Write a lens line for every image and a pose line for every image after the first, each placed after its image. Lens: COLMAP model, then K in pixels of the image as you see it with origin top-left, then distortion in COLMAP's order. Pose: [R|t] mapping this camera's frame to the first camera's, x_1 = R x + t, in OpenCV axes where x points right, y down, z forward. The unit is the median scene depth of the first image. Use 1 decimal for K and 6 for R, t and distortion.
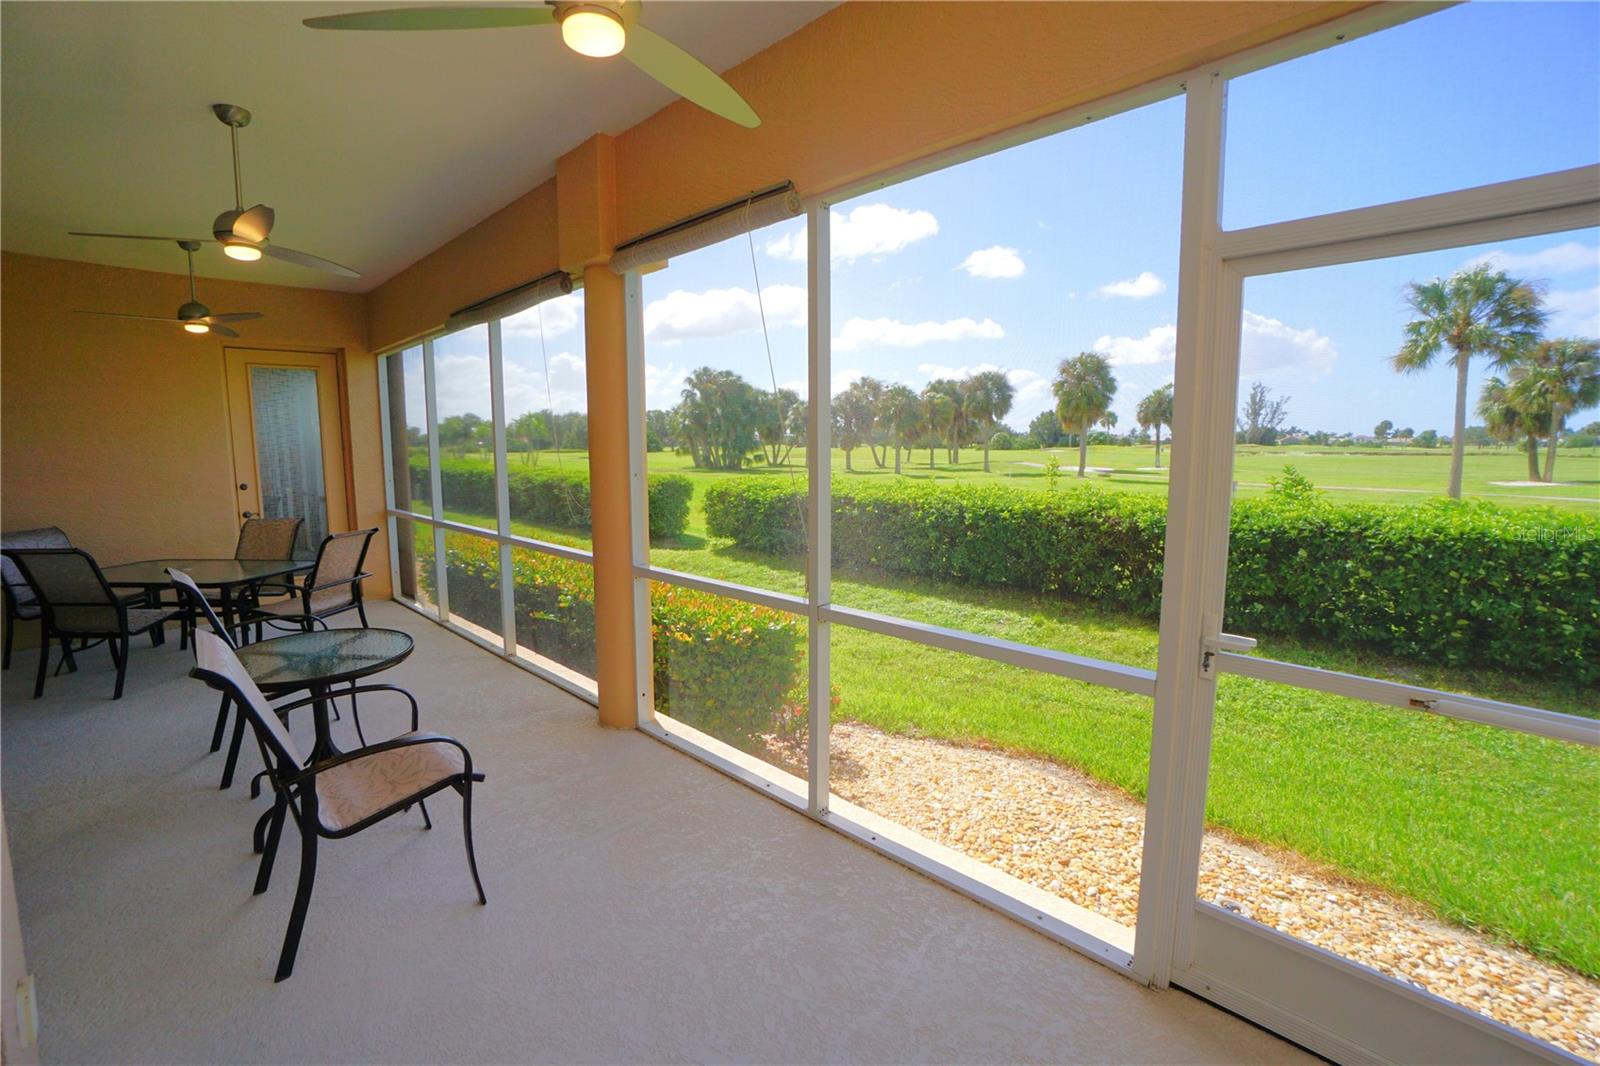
lens RADIAL K [[705.5, 0, 777.3], [0, 705.5, 522.5], [0, 0, 1]] dist [-0.069017, 0.023592]
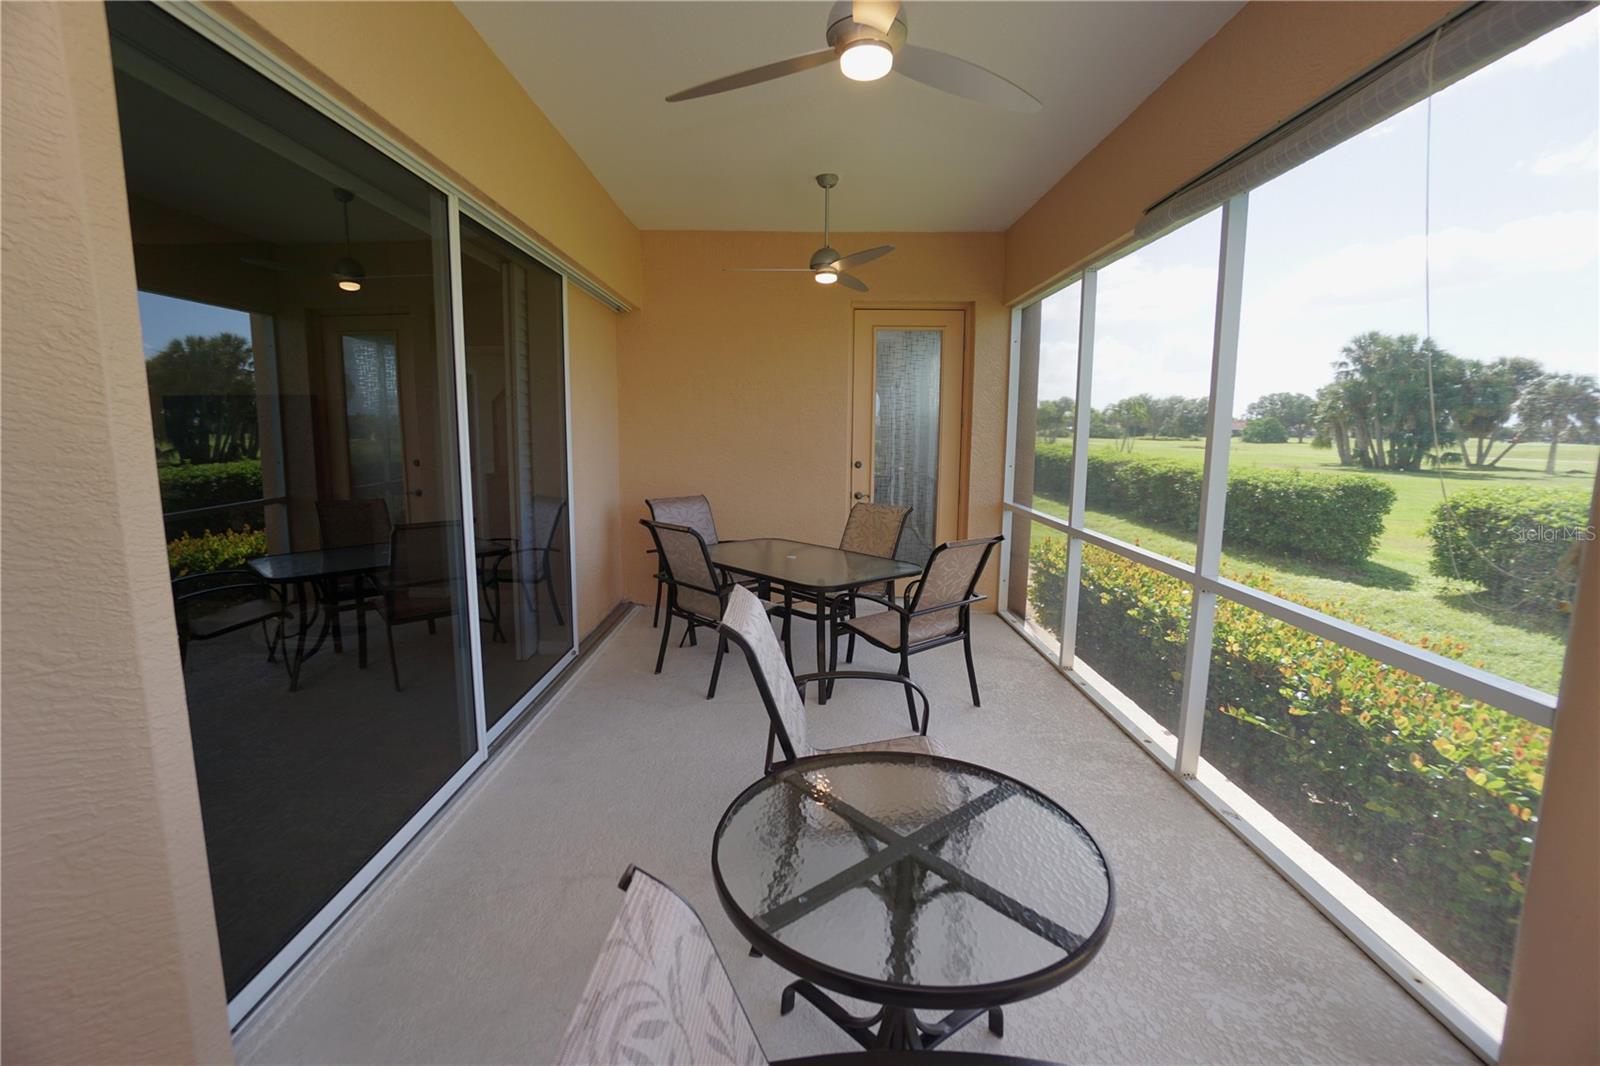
lens RADIAL K [[707.4, 0, 821.5], [0, 707.4, 532.1], [0, 0, 1]] dist [-0.000706, 0.000157]
pose [[0.741738, 0.114502, -0.660843, -0.177470], [-0.093327, 0.993354, 0.067364, -0.020858], [0.664164, 0.011707, 0.747495, 0.251253]]
